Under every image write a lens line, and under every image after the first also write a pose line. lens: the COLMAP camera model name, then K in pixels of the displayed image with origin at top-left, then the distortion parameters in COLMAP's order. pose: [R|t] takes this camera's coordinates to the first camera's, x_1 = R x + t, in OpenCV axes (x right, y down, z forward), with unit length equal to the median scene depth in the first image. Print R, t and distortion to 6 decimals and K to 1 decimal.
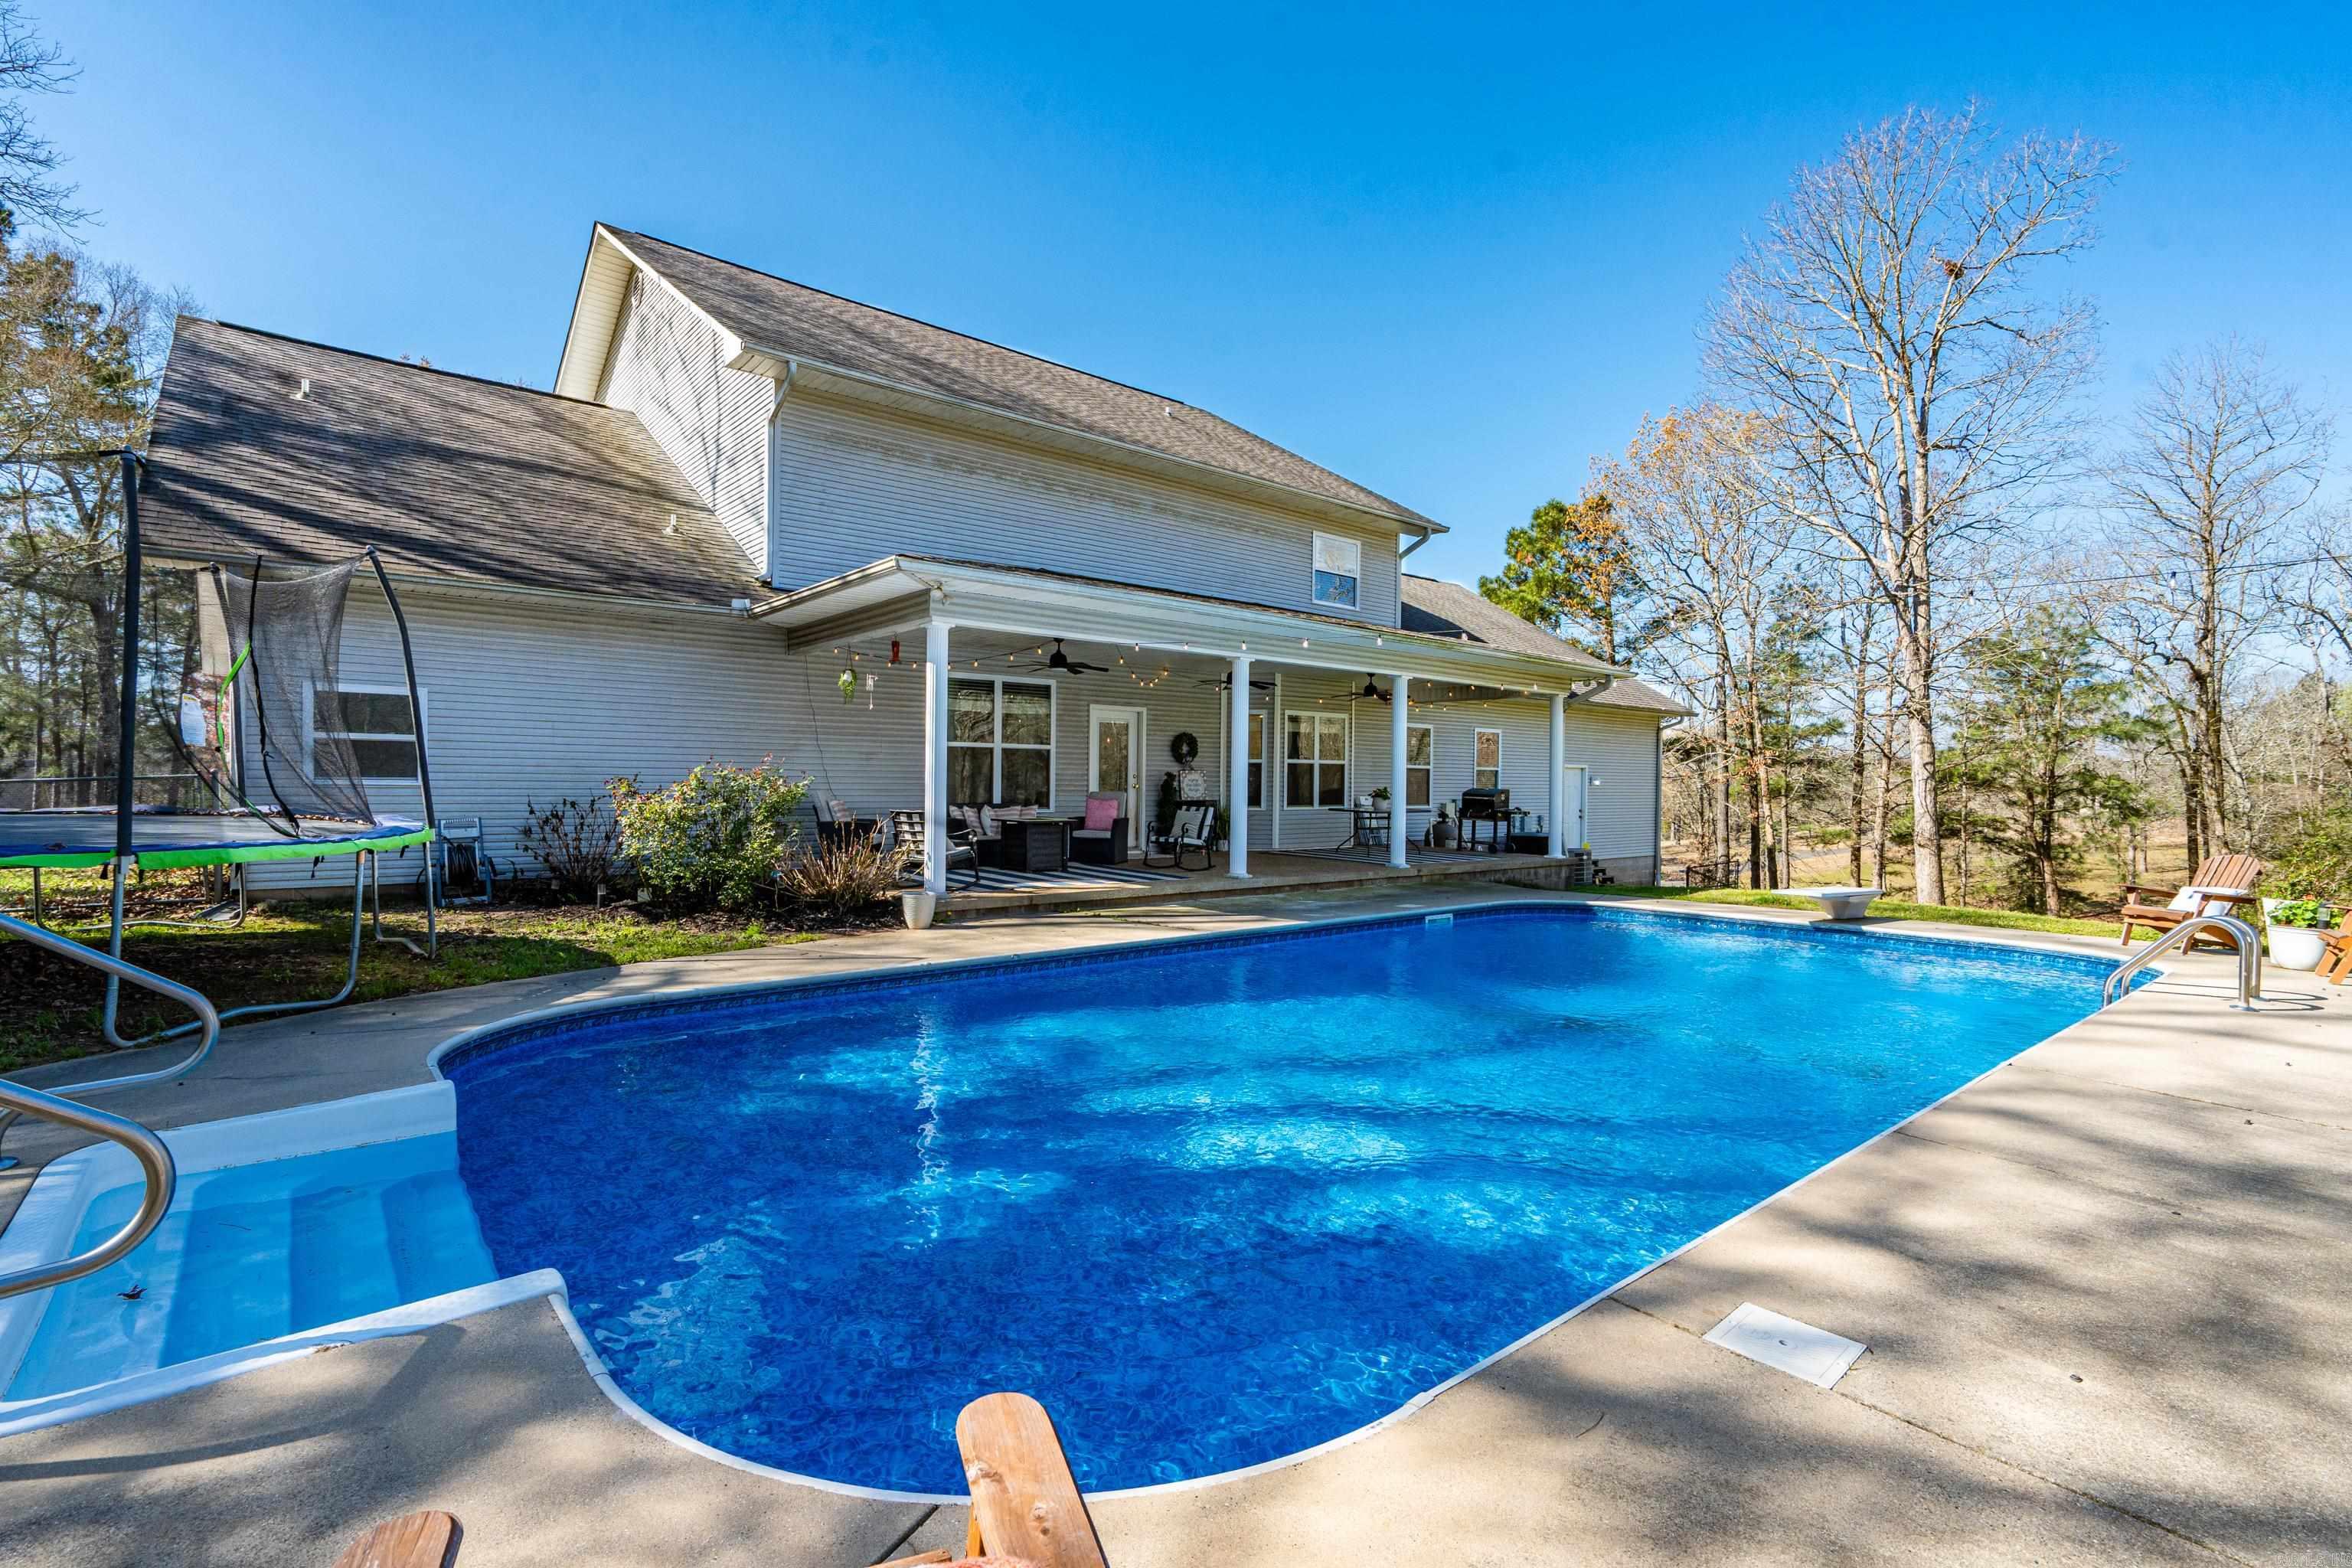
lens RADIAL K [[1071.9, 0, 1145.9], [0, 1071.9, 799.0], [0, 0, 1]] dist [0.001141, 0.000849]
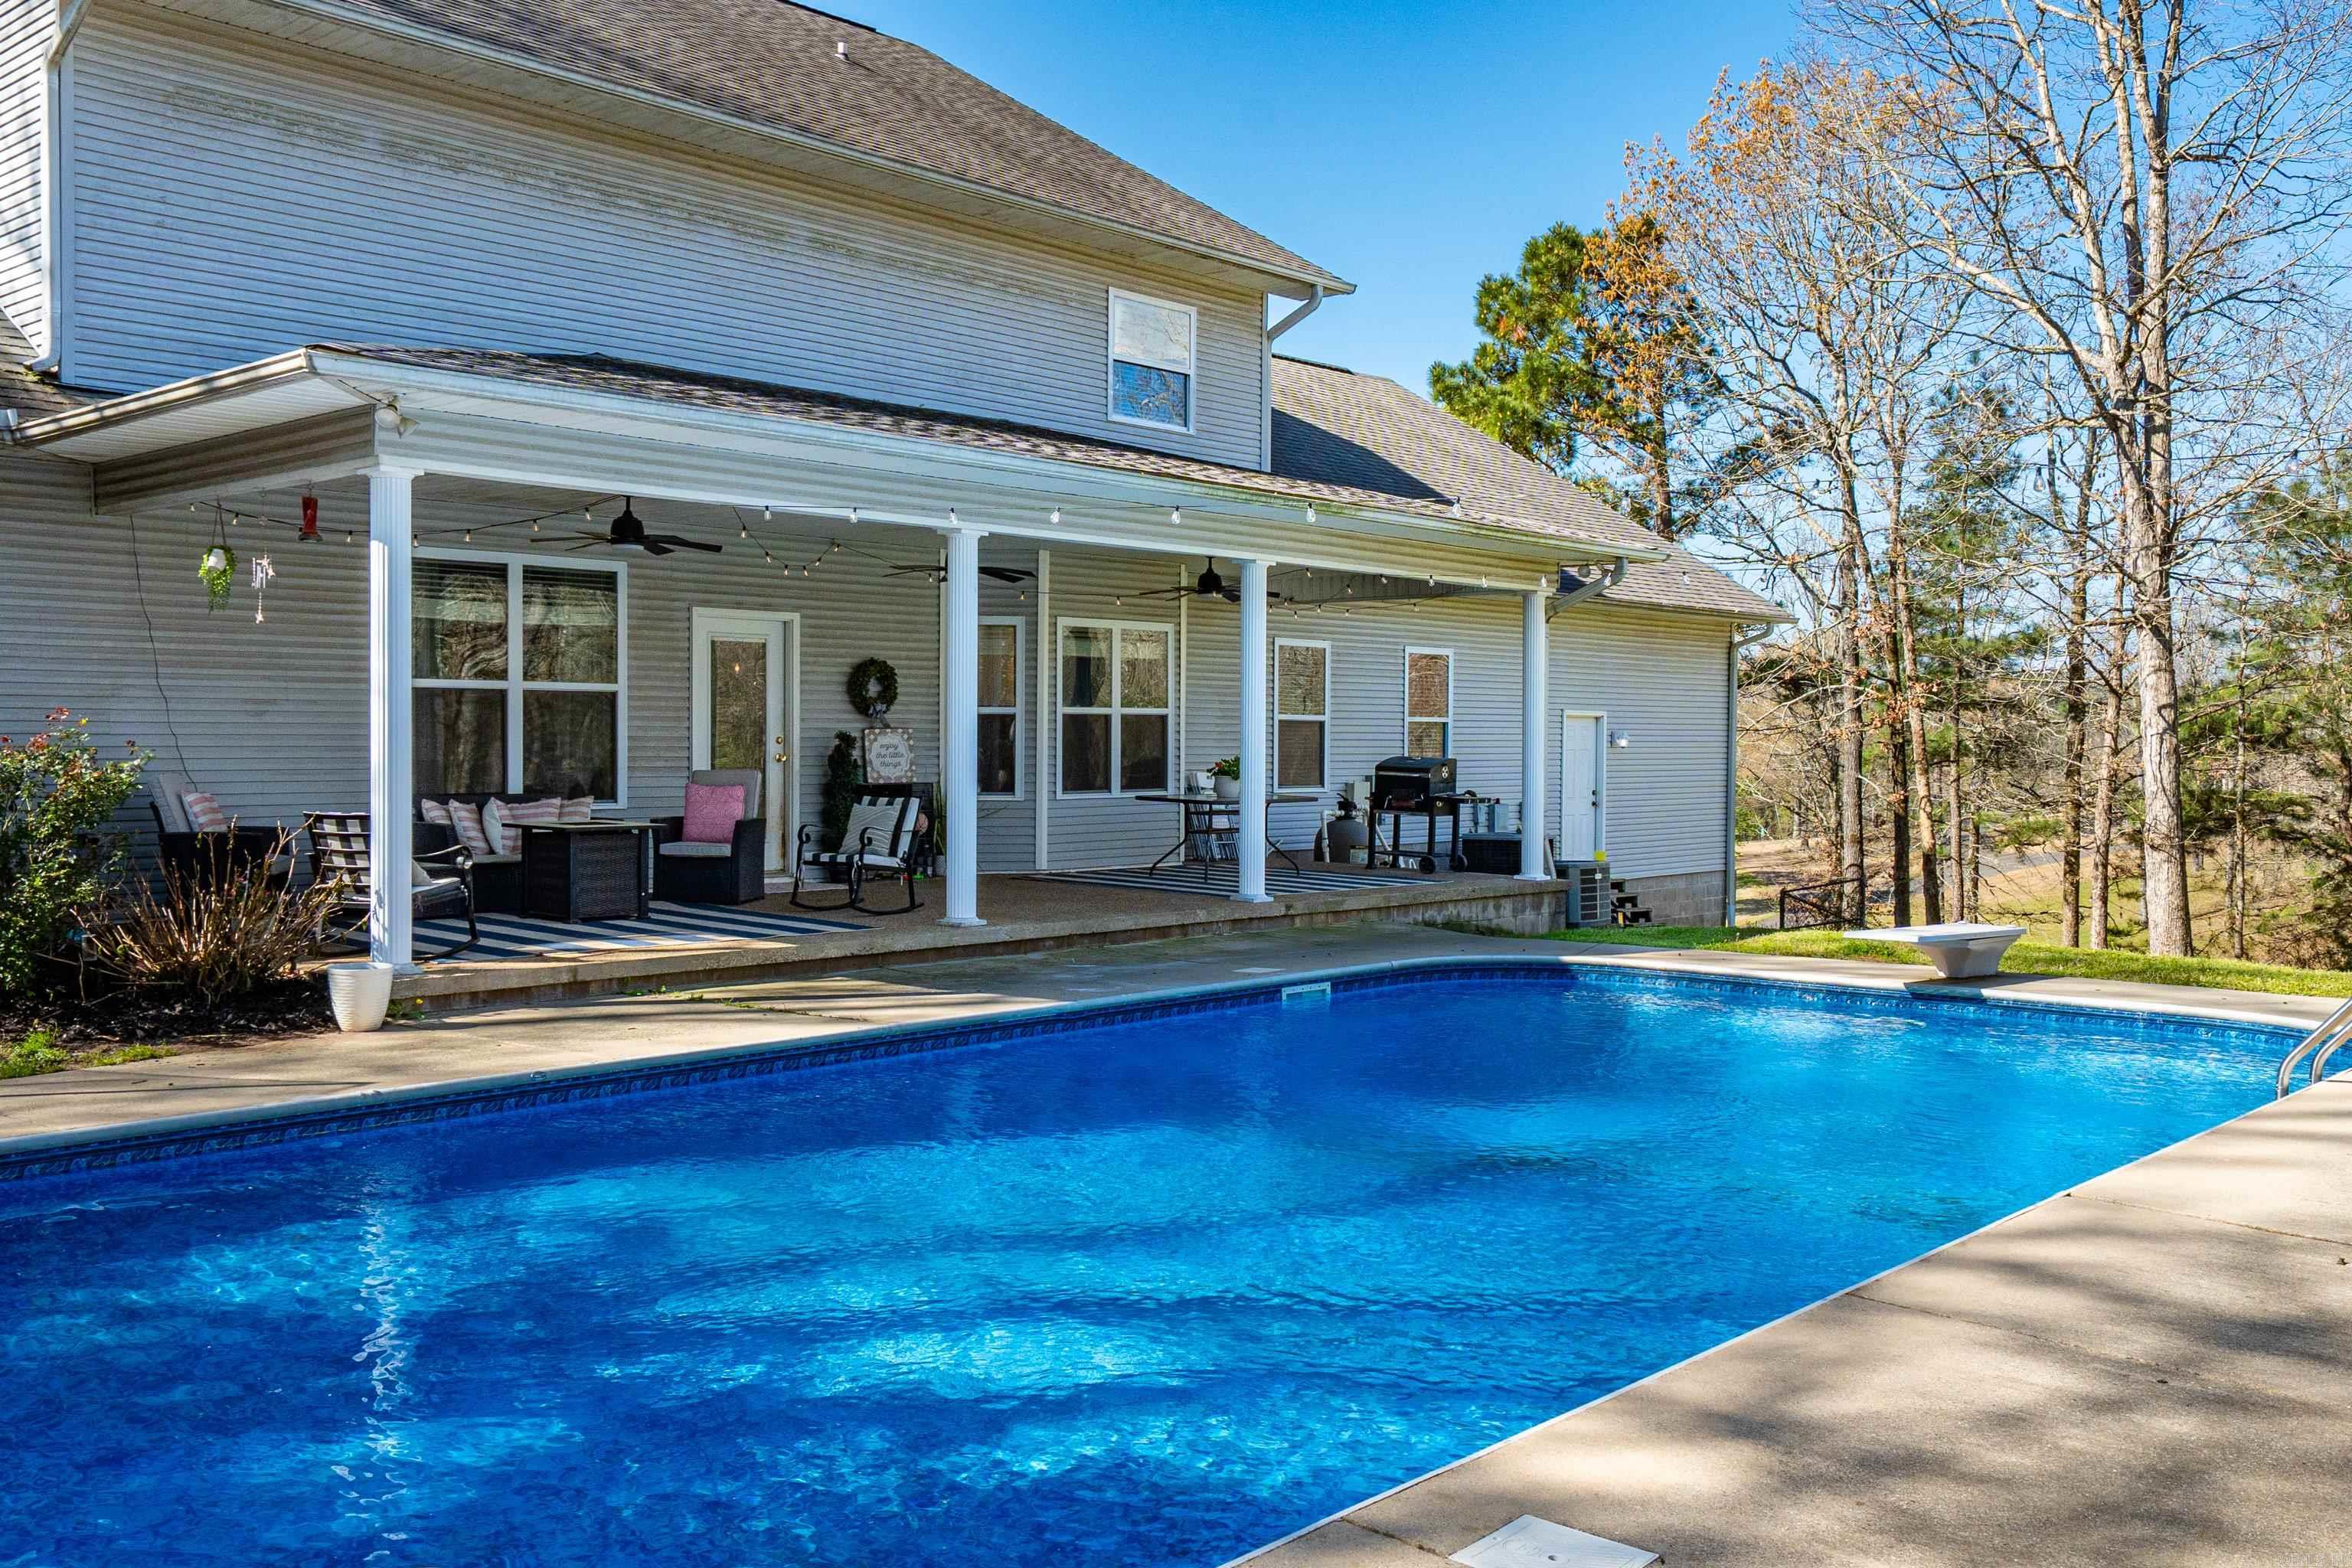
lens RADIAL K [[2069.5, 0, 1116.1], [0, 2069.5, 793.5], [0, 0, 1]] dist [0.028896, -0.023765]
pose [[0.990666, -0.008329, 0.136060, 0.019697], [0.006625, 0.999894, 0.012976, -0.008294], [-0.136154, -0.011953, 0.990616, -0.073797]]
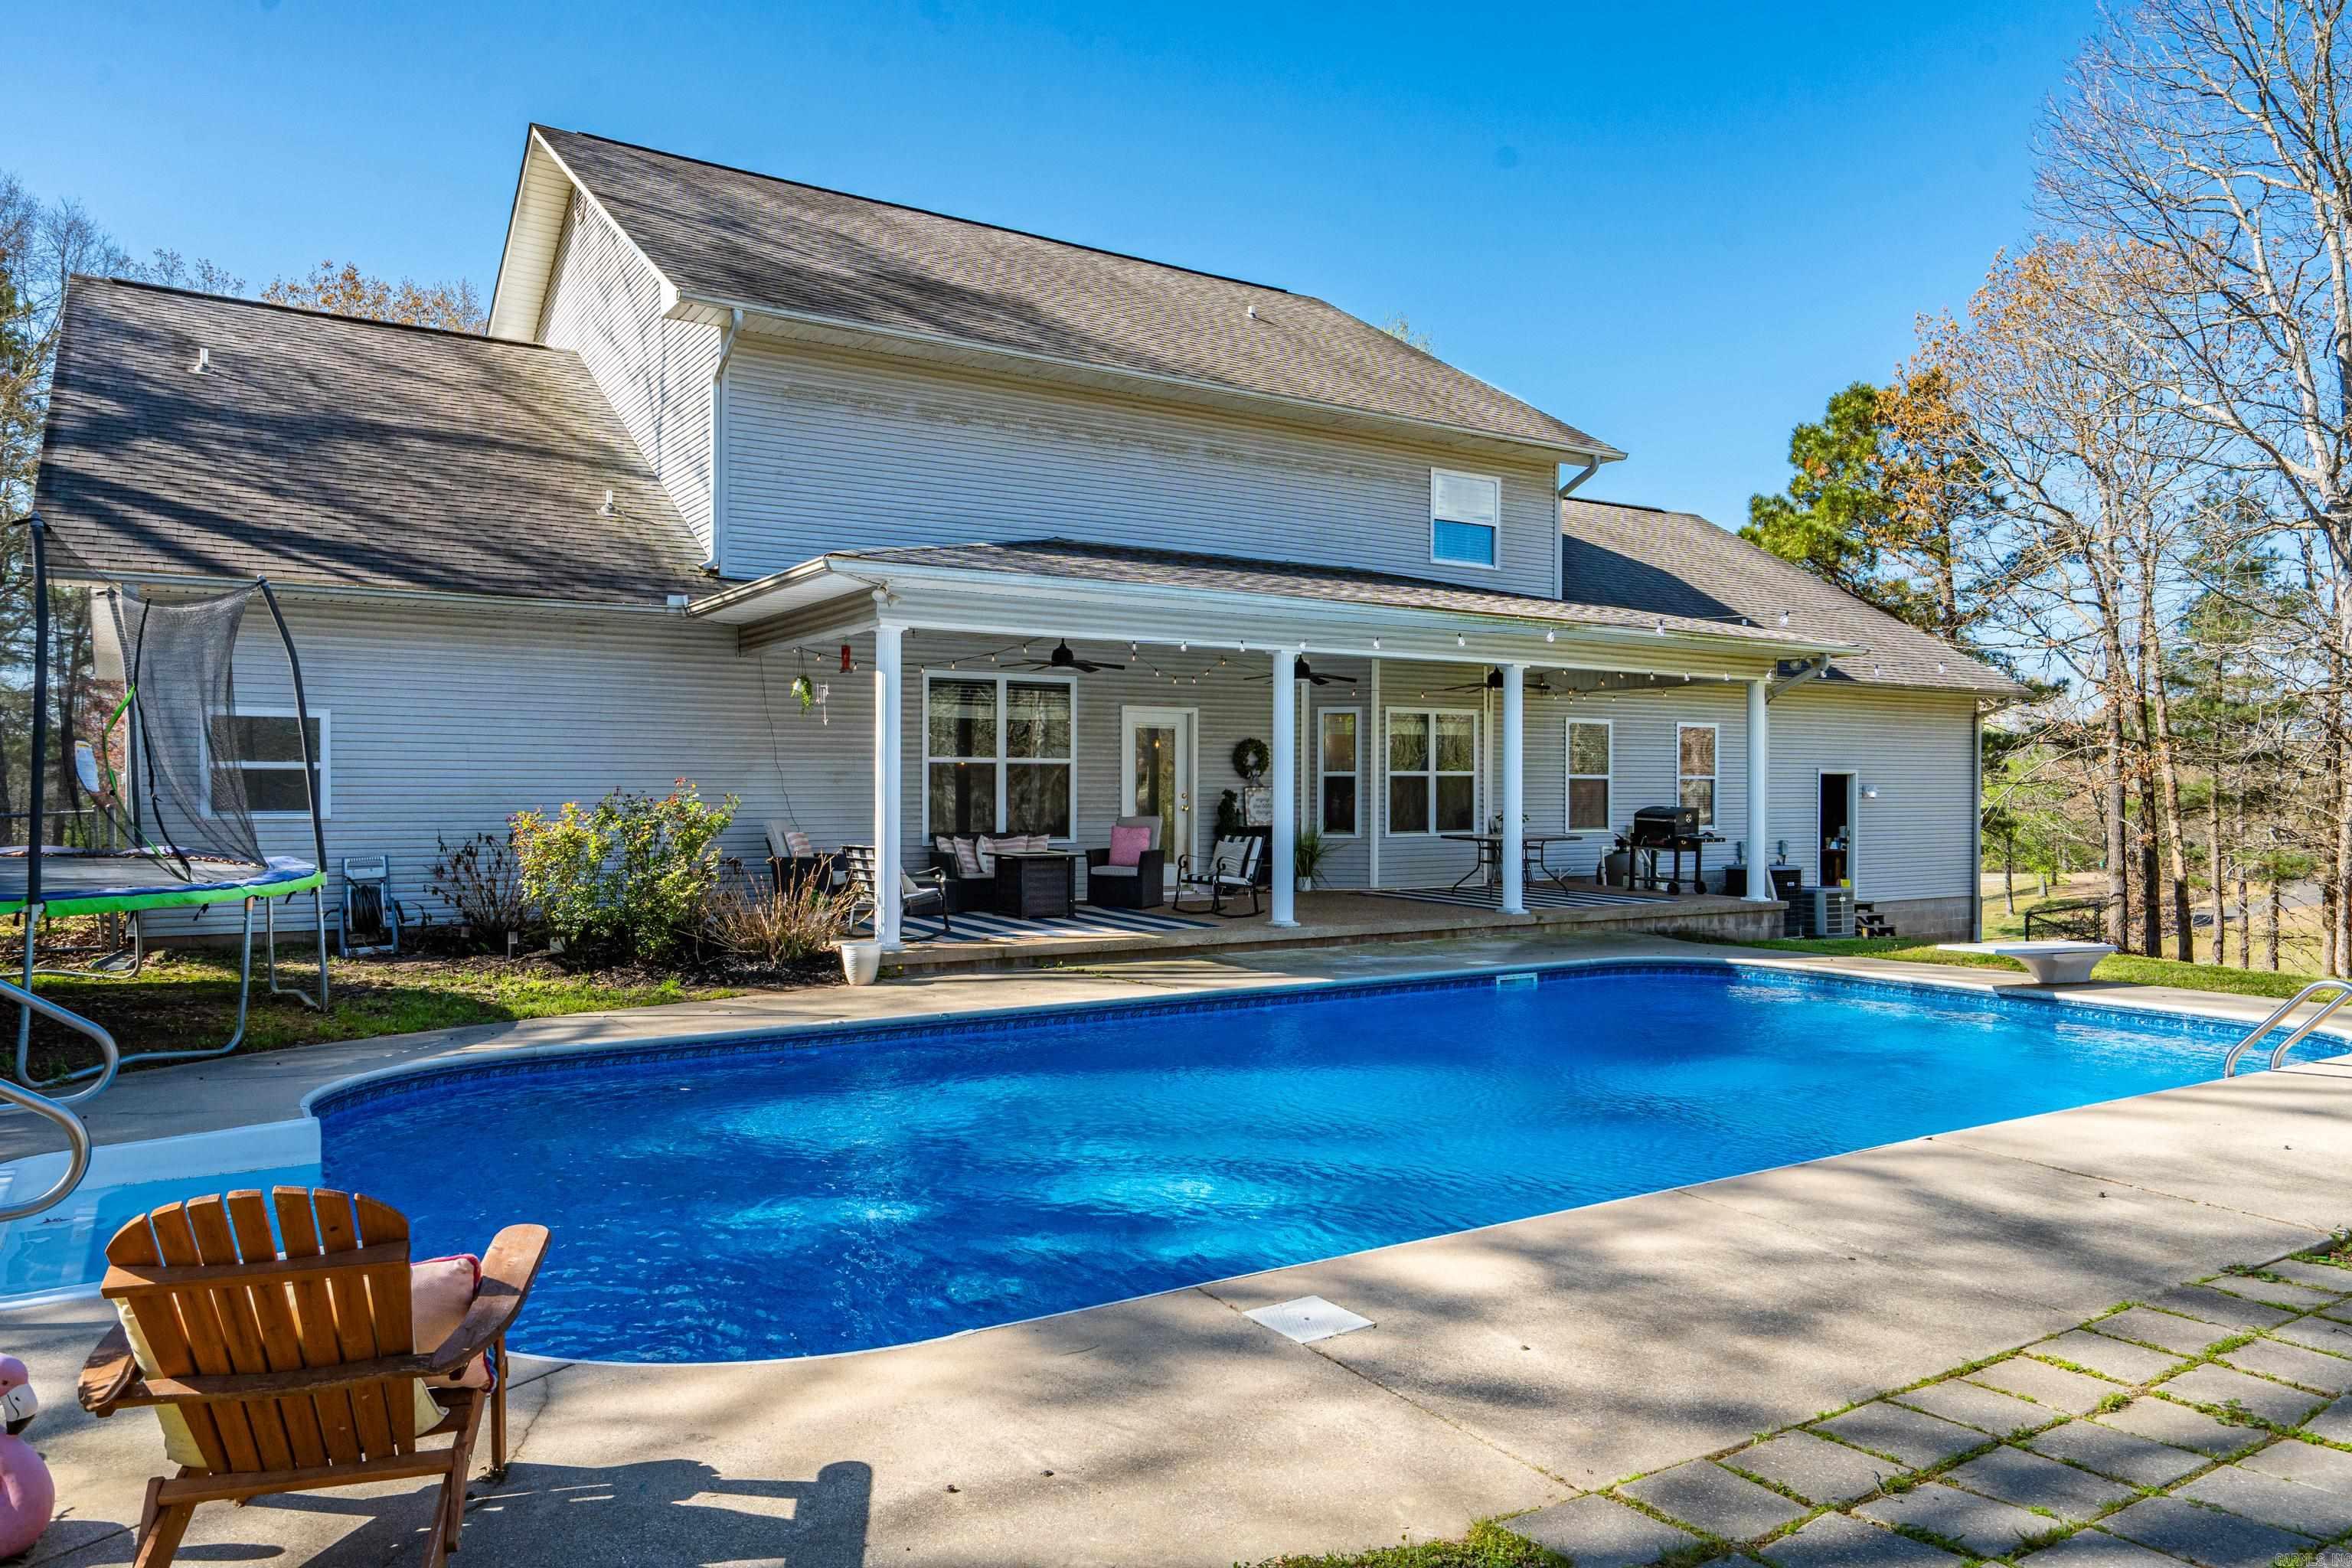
lens RADIAL K [[1539.5, 0, 1142.5], [0, 1539.5, 802.6], [0, 0, 1]] dist [0.015249, -0.003170]
pose [[0.992006, -0.006800, -0.126008, 0.128304], [0.006163, 0.999966, -0.005443, -0.012769], [0.126041, 0.004622, 0.992014, -0.149218]]
